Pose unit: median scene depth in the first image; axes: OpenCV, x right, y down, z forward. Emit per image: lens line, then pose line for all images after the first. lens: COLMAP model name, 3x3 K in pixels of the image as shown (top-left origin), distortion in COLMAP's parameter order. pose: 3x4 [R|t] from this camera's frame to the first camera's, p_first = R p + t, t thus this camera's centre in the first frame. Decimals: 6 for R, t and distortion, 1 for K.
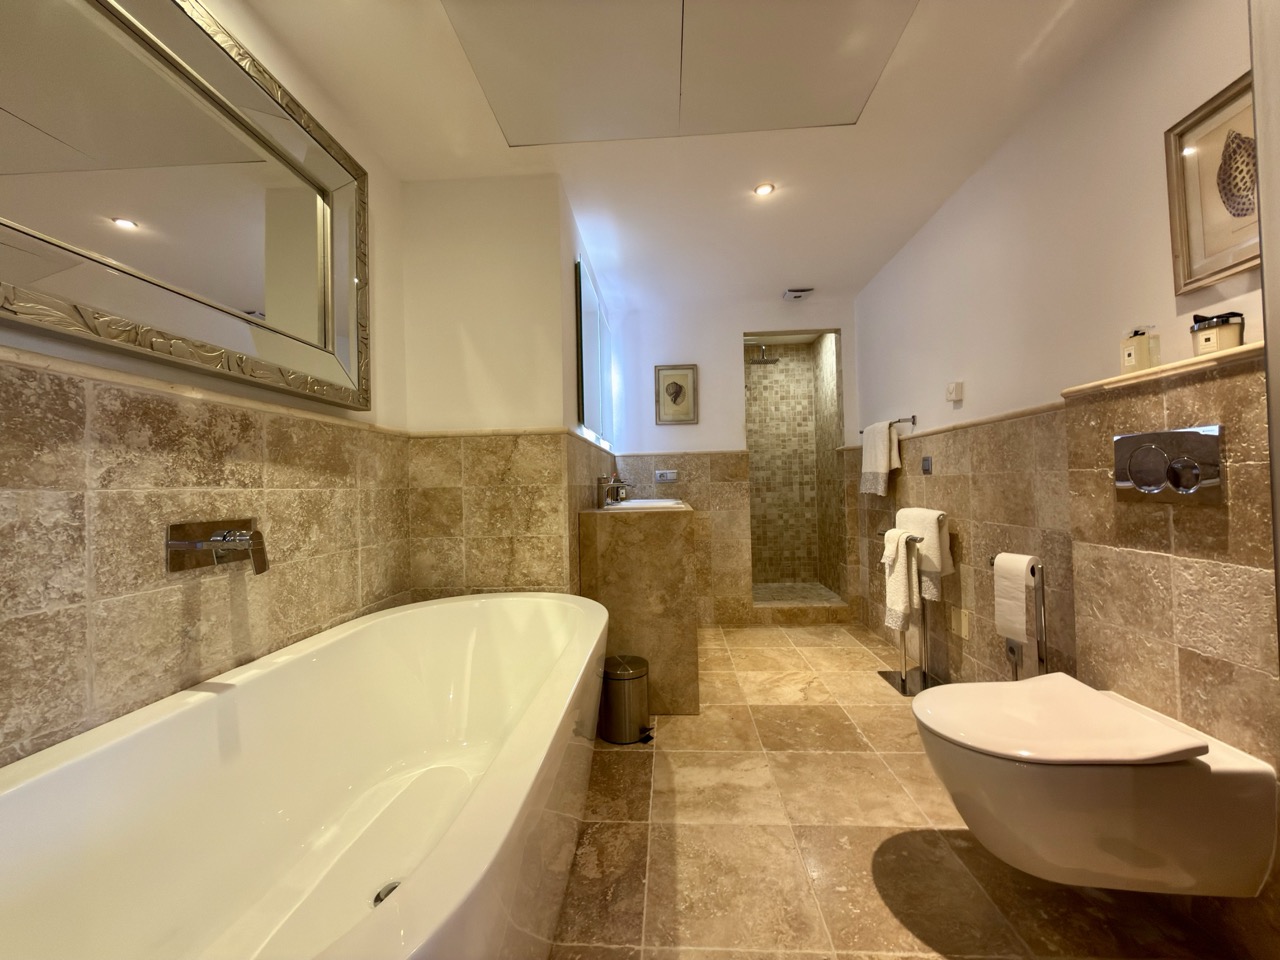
lens RADIAL K [[509.5, 0, 640.2], [0, 509.5, 477.0], [0, 0, 1]] dist [0.001864, -0.000493]
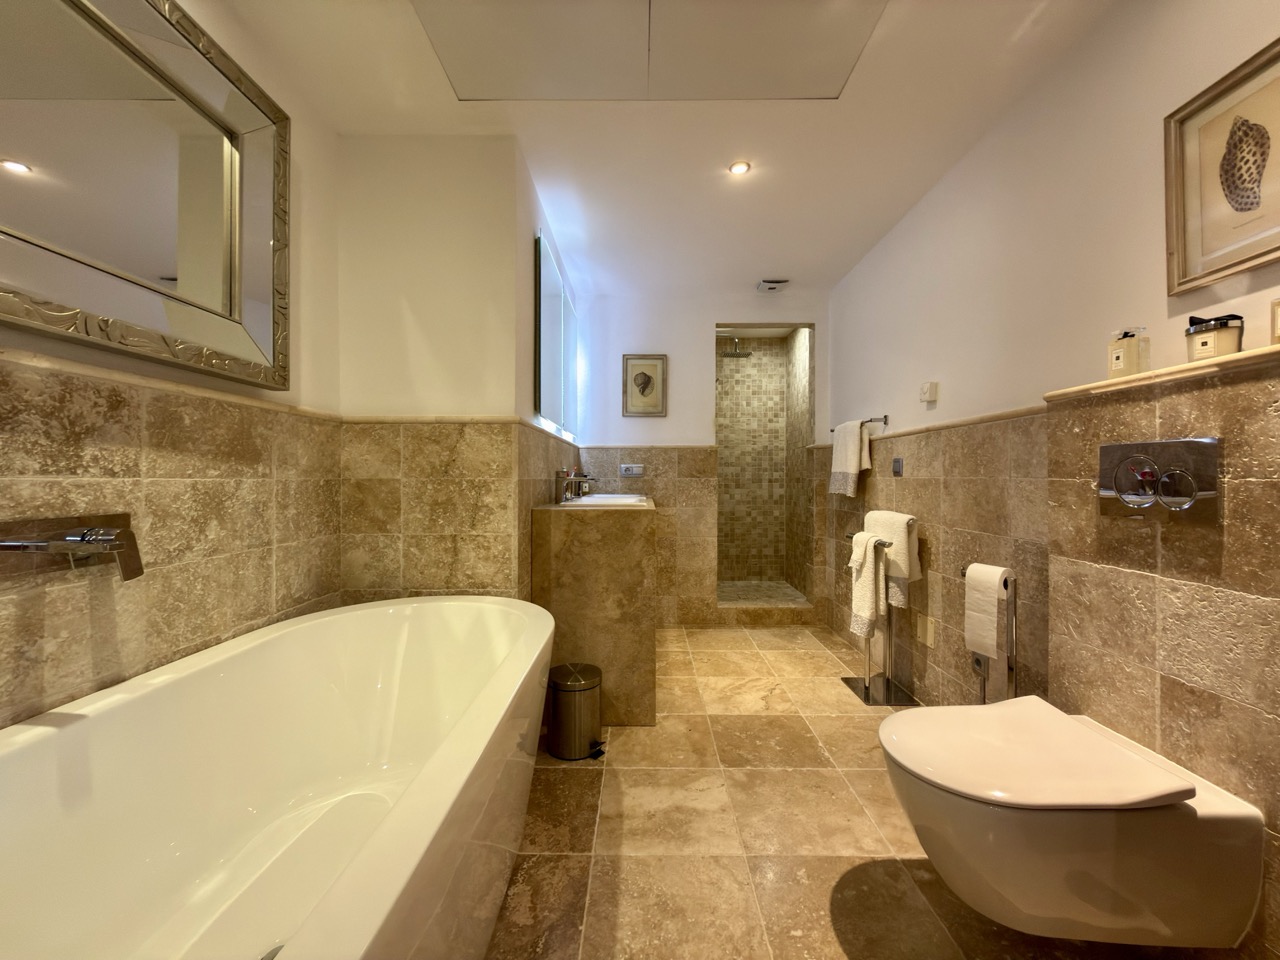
lens RADIAL K [[509.5, 0, 640.3], [0, 509.5, 477.1], [0, 0, 1]] dist [0.001864, -0.000493]
pose [[0.998246, 0.024928, 0.053702, 0.036344], [-0.025848, 0.999529, 0.016515, -0.012382], [-0.053265, -0.017874, 0.998420, 0.094697]]
